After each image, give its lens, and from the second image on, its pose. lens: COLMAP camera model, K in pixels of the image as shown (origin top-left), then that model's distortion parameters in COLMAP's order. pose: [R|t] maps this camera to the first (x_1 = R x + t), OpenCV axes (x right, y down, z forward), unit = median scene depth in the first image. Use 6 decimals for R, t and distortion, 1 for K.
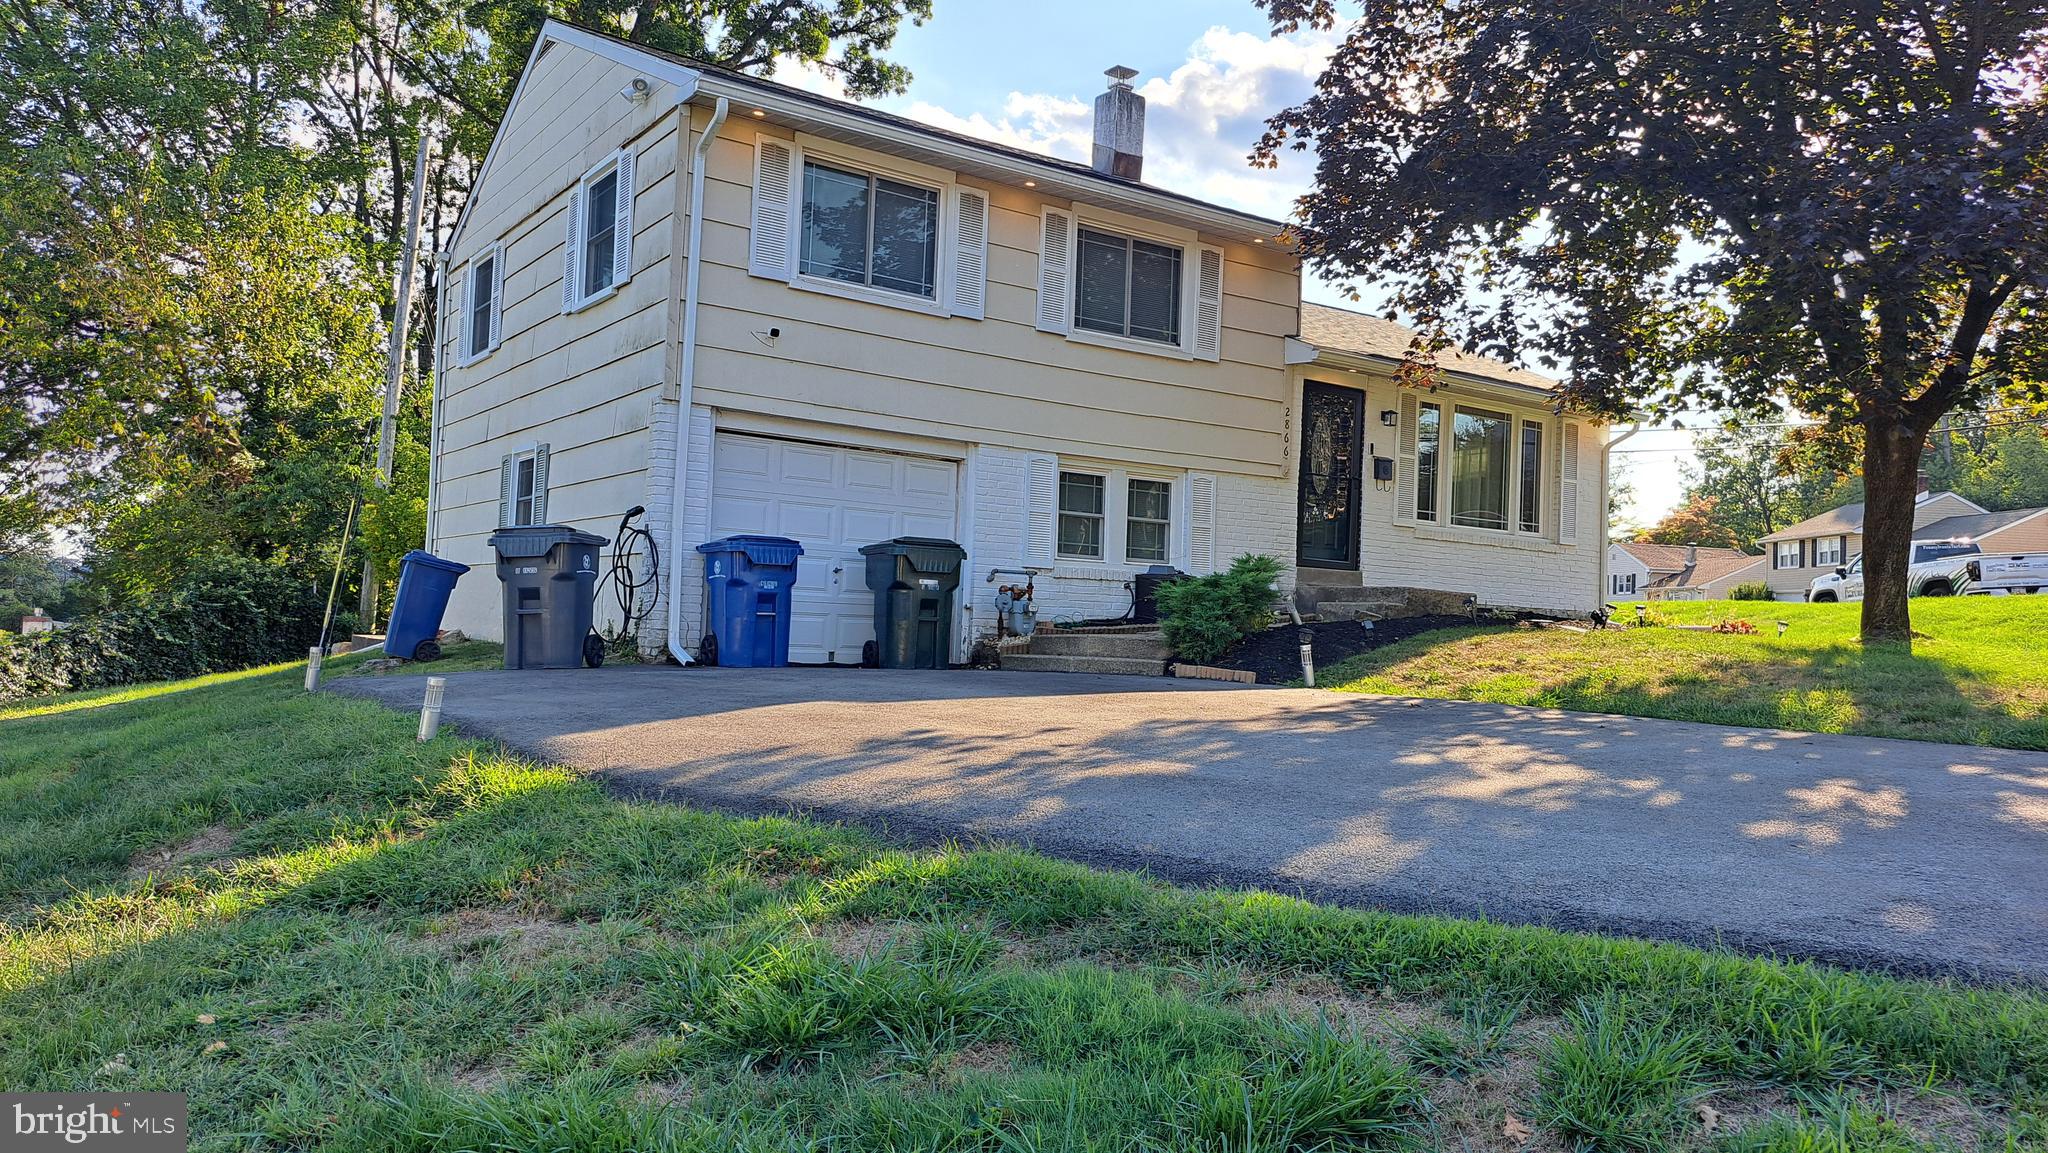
lens RADIAL K [[1420.8, 0, 1024.0], [0, 1420.8, 576.5], [0, 0, 1]] dist [0.115723, -0.135003]
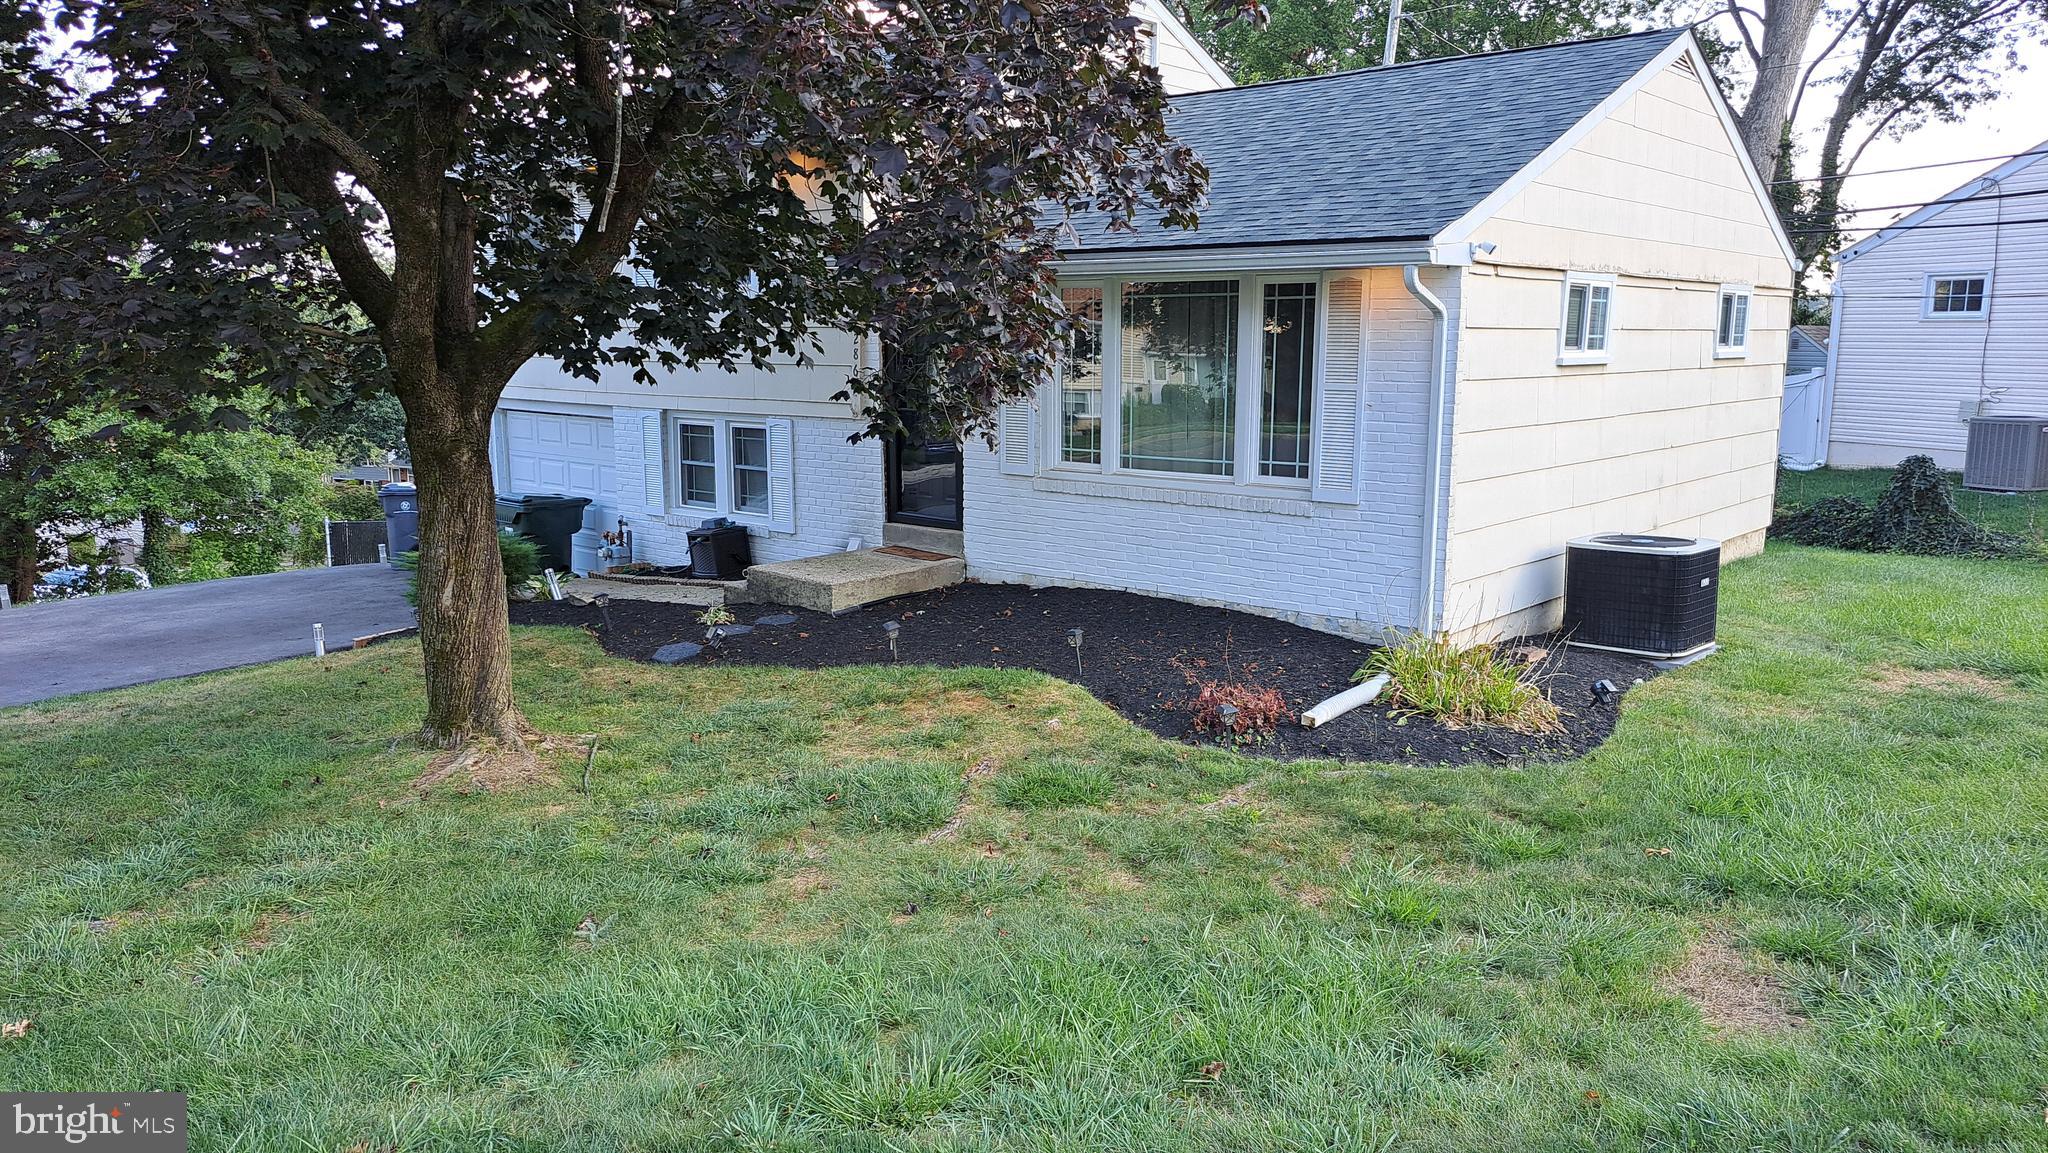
lens RADIAL K [[1420.8, 0, 1024.0], [0, 1420.8, 576.5], [0, 0, 1]] dist [0.115723, -0.135003]
pose [[0.284076, 0.111121, -0.952341, 1.143331], [0.033933, 0.991474, 0.125809, -0.087969], [0.958201, -0.068055, 0.277883, 0.955319]]
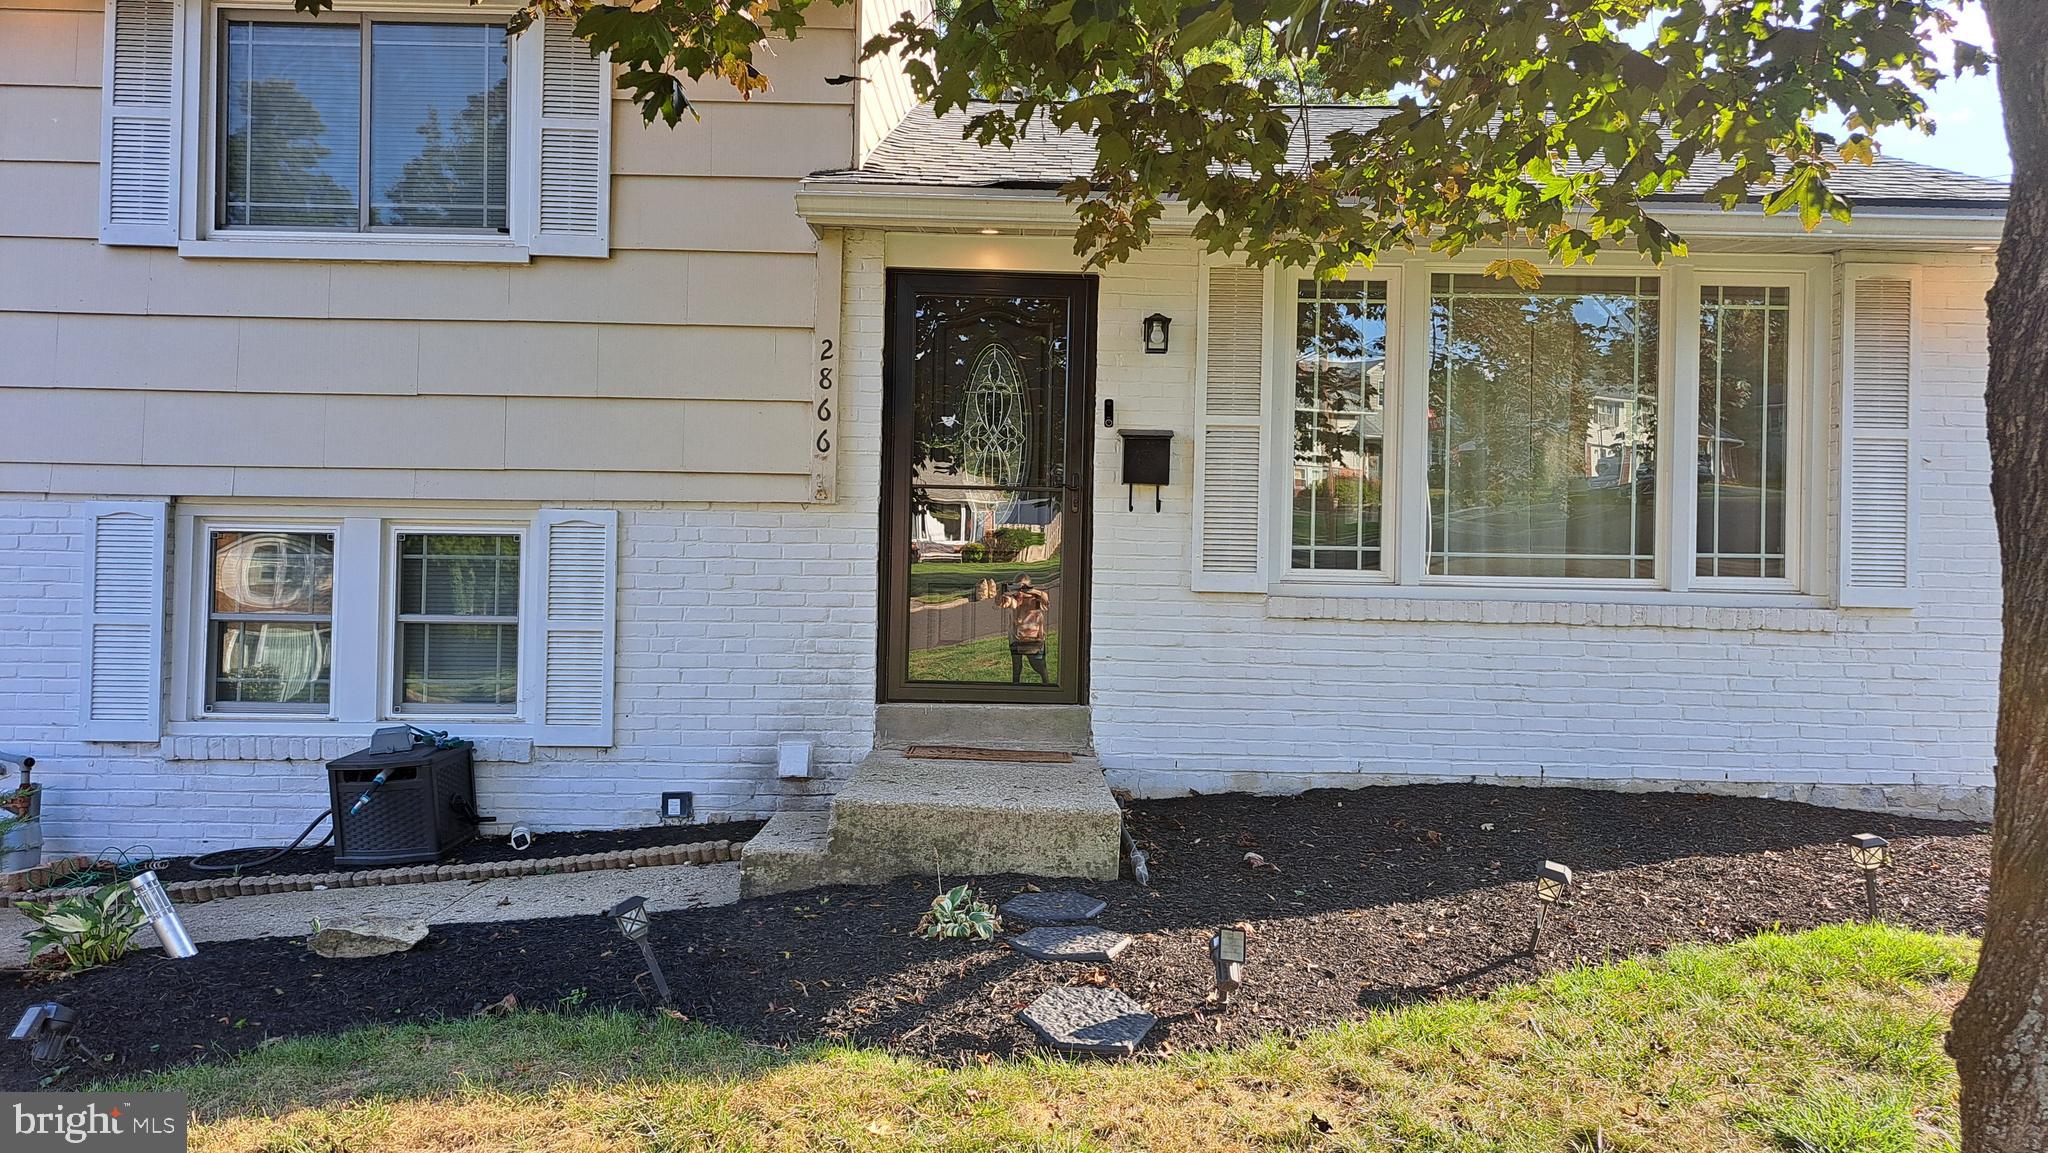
lens RADIAL K [[1428.4, 0, 1024.0], [0, 1428.4, 576.5], [0, 0, 1]] dist [0.105088, -0.127782]
pose [[0.833136, -0.041740, -0.551491, 0.526486], [0.036871, 0.999121, -0.019920, -0.039711], [0.551838, -0.003738, 0.833943, 0.750975]]
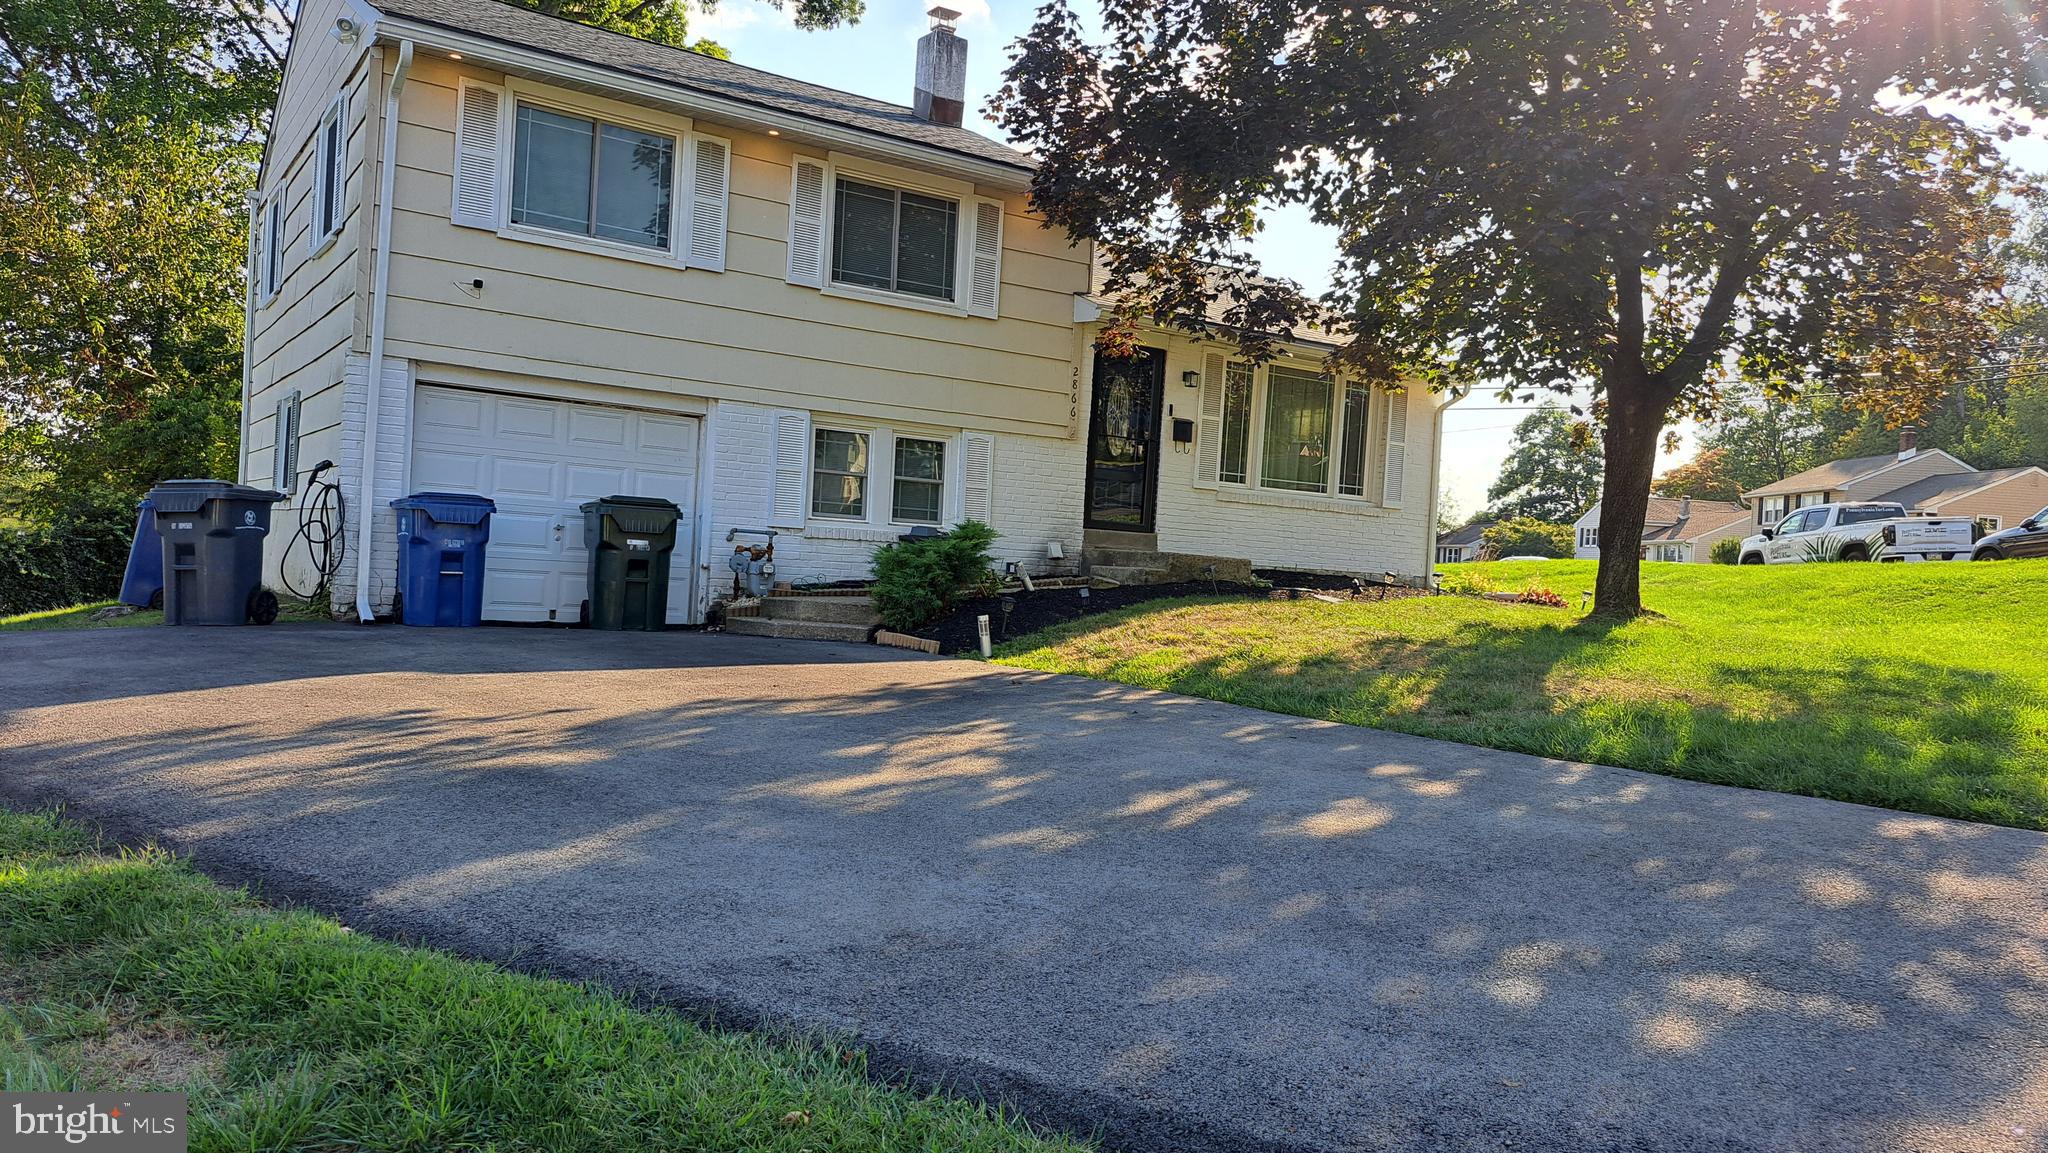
lens RADIAL K [[1428.4, 0, 1024.0], [0, 1428.4, 576.5], [0, 0, 1]] dist [0.105088, -0.127782]
pose [[0.999613, 0.018679, -0.020615, 0.193155], [-0.017773, 0.998904, 0.043291, -0.017825], [0.021401, -0.042908, 0.998850, 0.010986]]
